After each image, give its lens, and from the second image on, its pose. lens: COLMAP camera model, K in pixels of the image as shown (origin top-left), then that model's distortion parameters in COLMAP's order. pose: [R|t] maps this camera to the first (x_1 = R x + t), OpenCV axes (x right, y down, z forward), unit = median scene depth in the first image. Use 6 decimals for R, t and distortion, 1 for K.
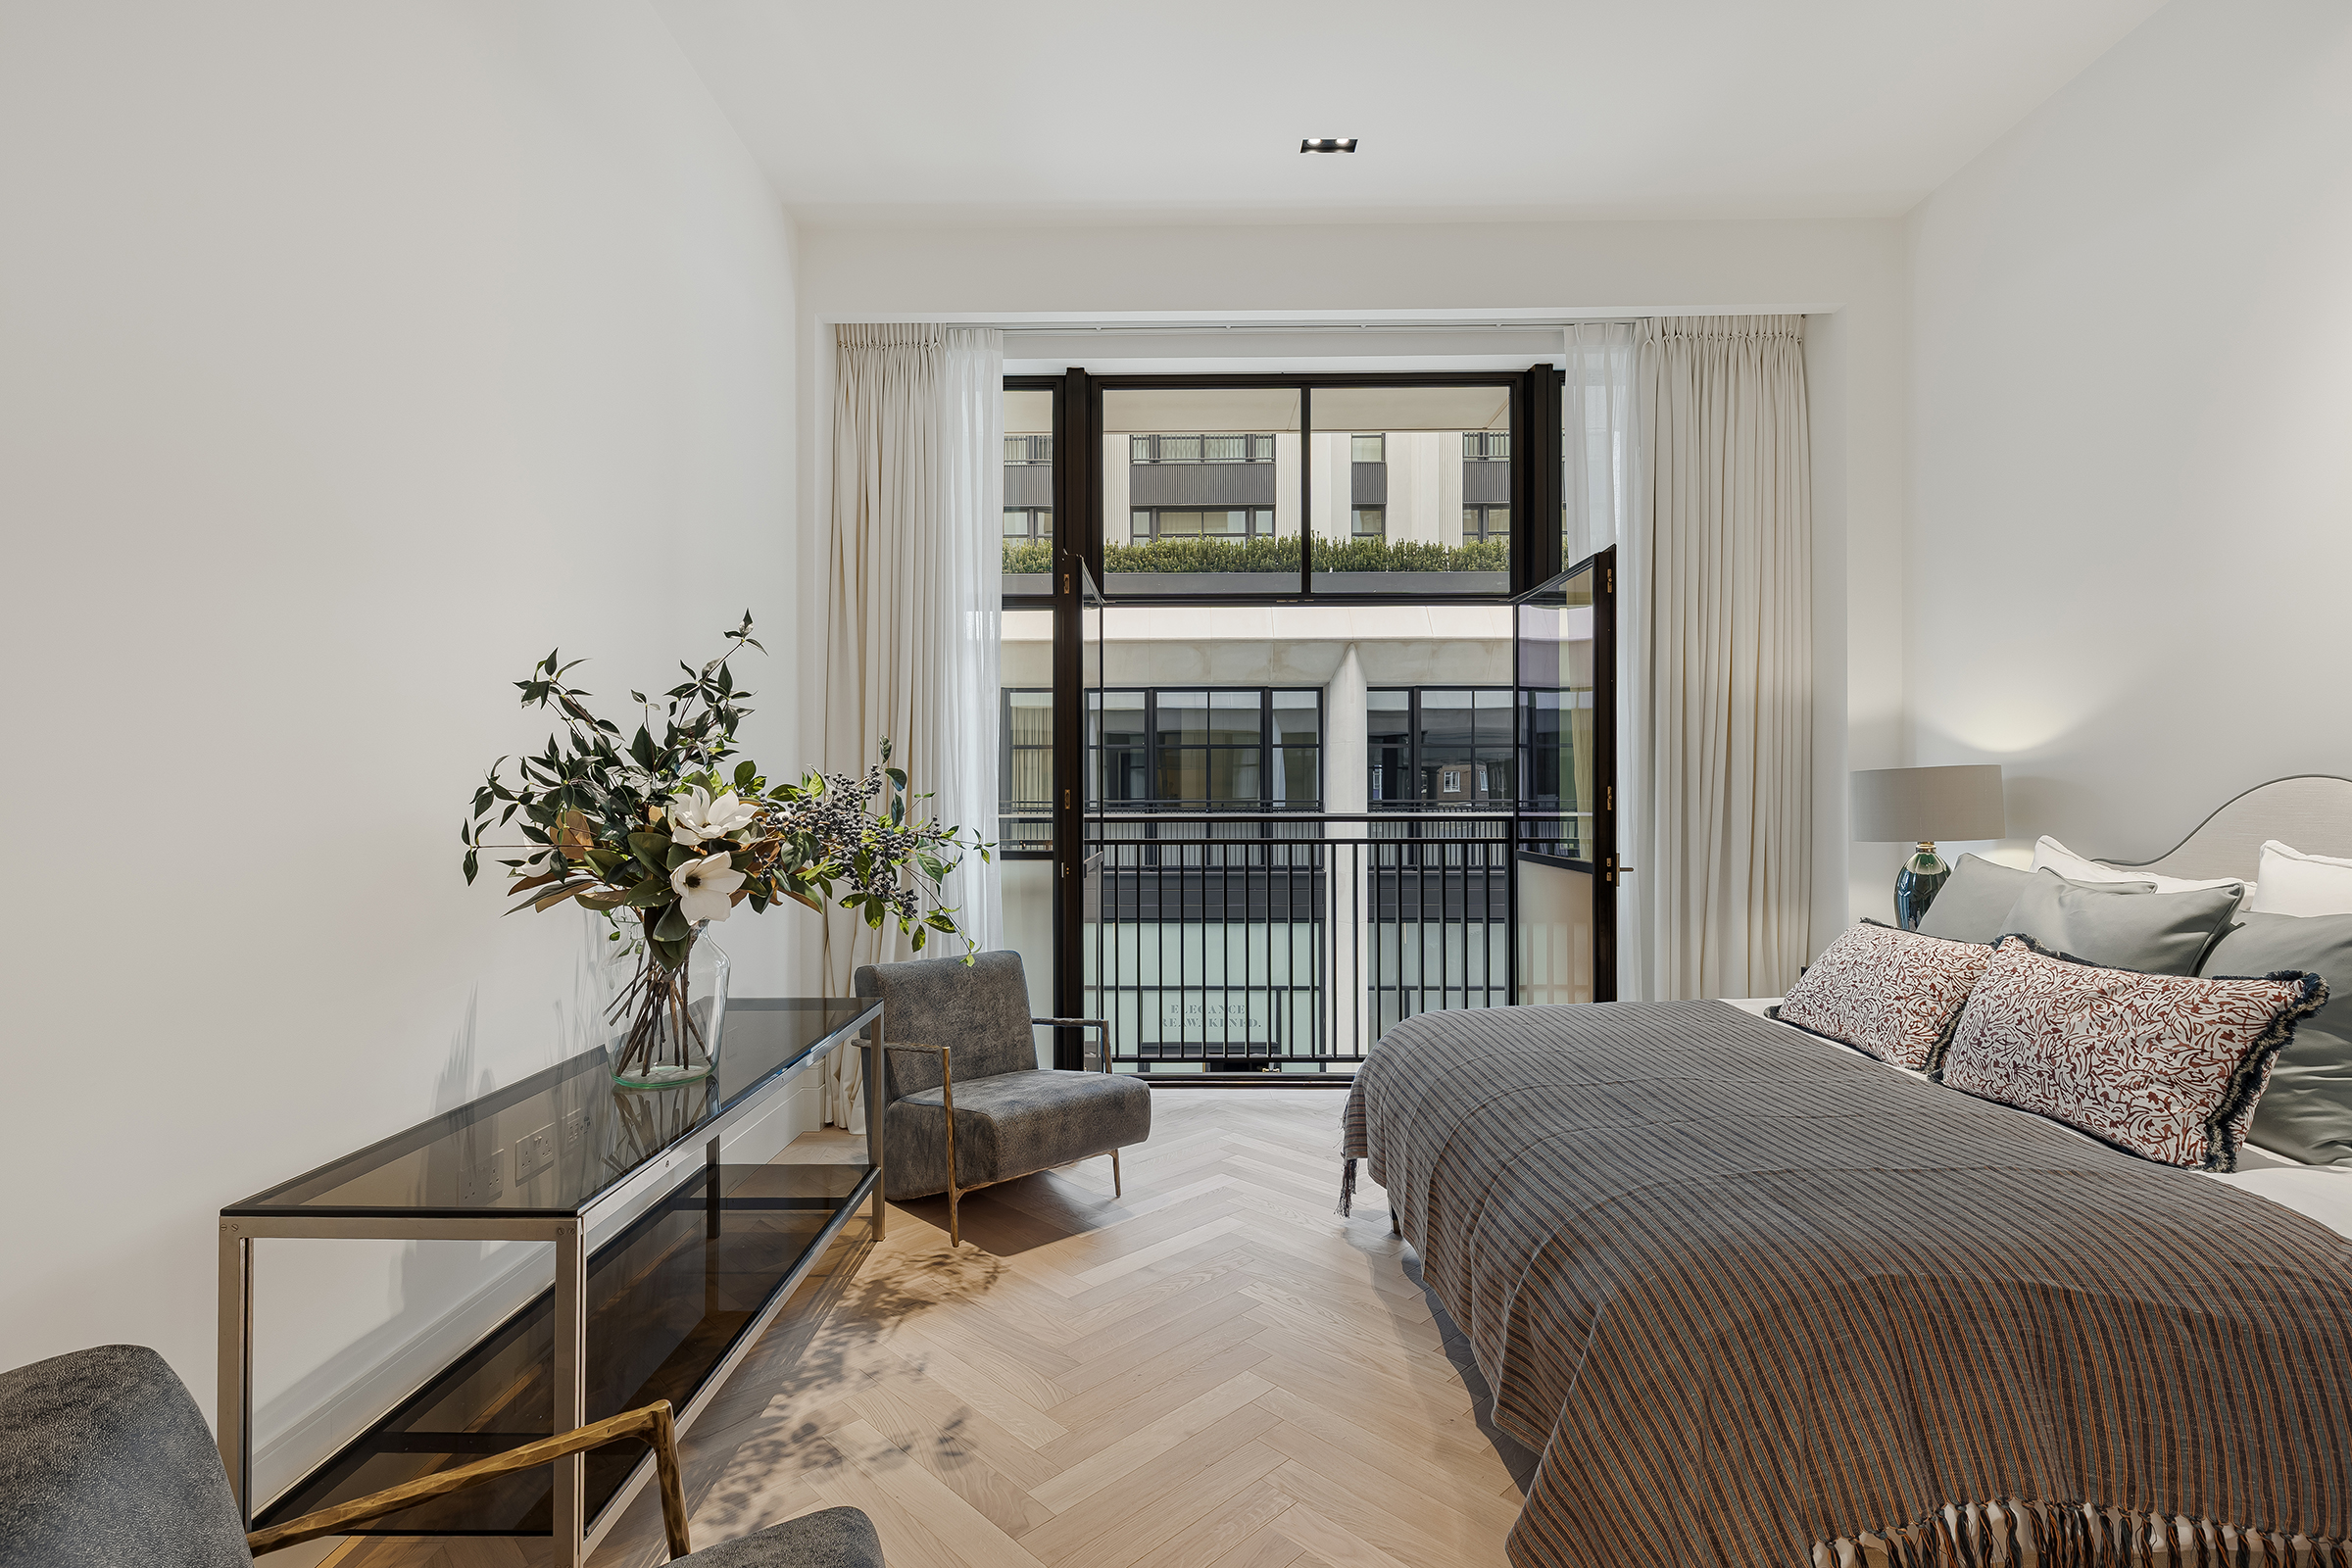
lens RADIAL K [[1055.3, 0, 1176.8], [0, 1055.3, 797.3], [0, 0, 1]] dist [0.004622, -0.001212]
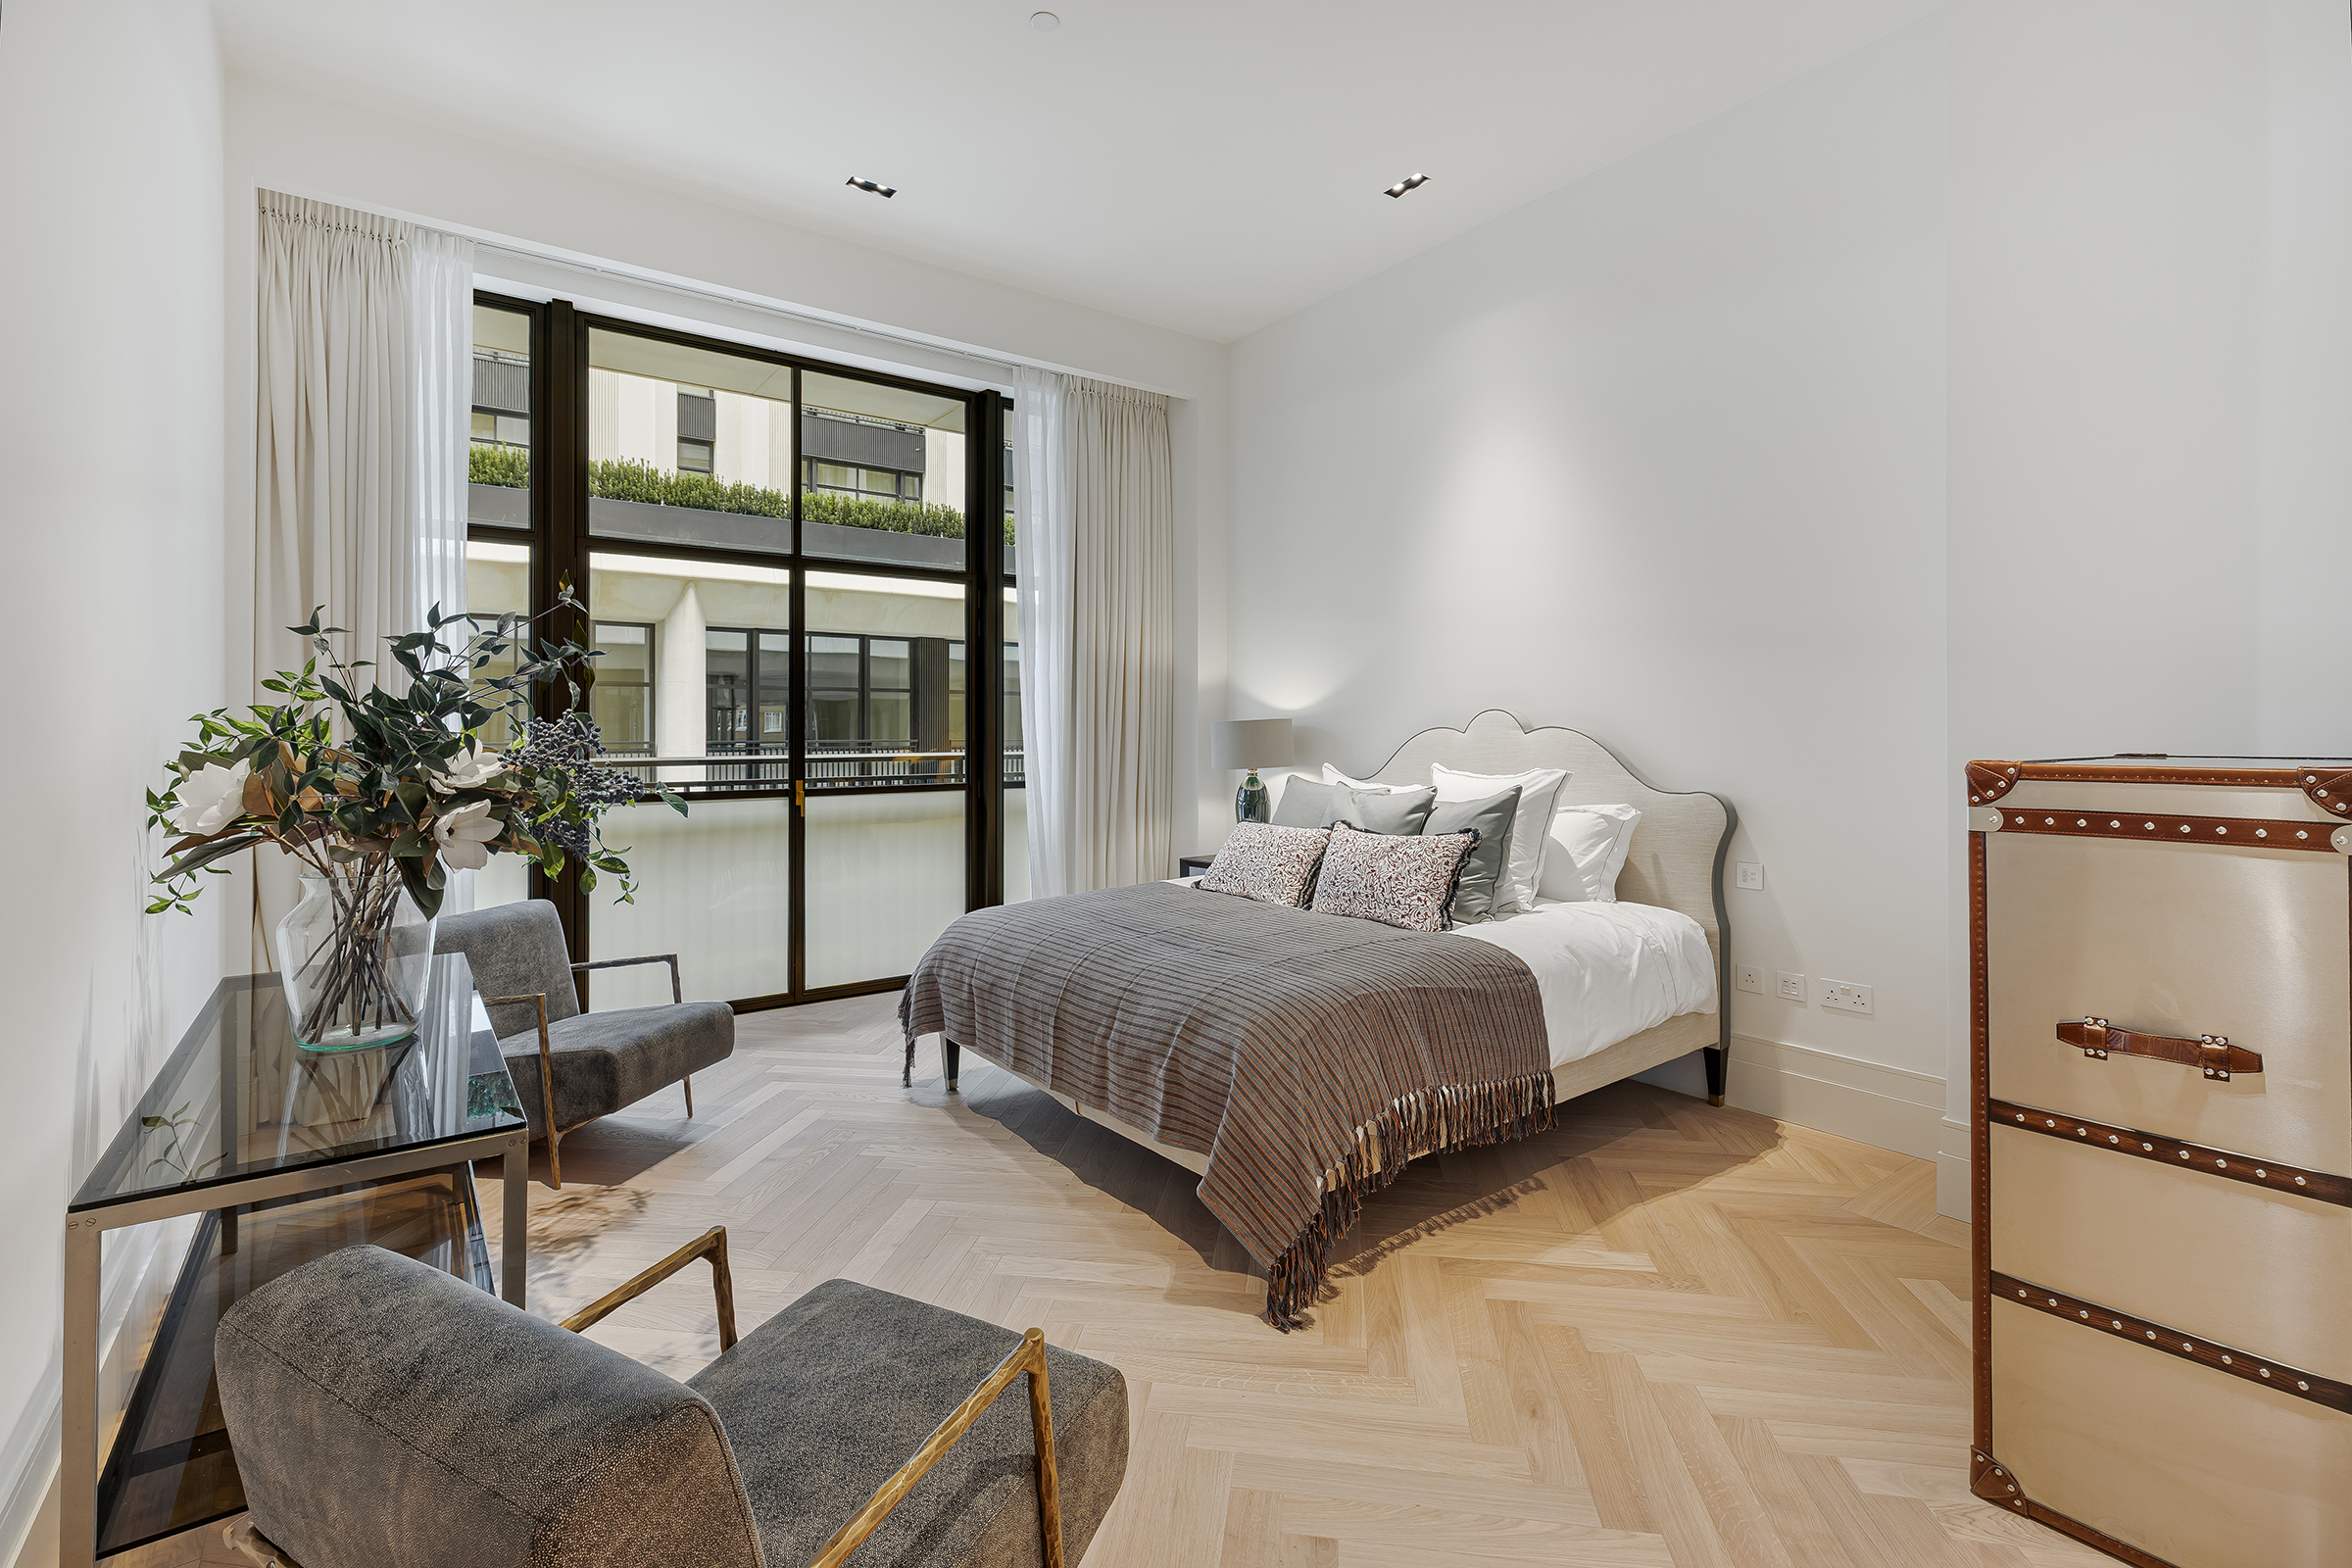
lens RADIAL K [[1055.3, 0, 1122.3], [0, 1055.3, 731.5], [0, 0, 1]] dist [0.004622, -0.001212]
pose [[0.813478, 0.001481, 0.581593, -0.342579], [0.001848, 0.999985, -0.005131, -0.004546], [-0.581592, 0.005249, 0.813463, -0.128831]]
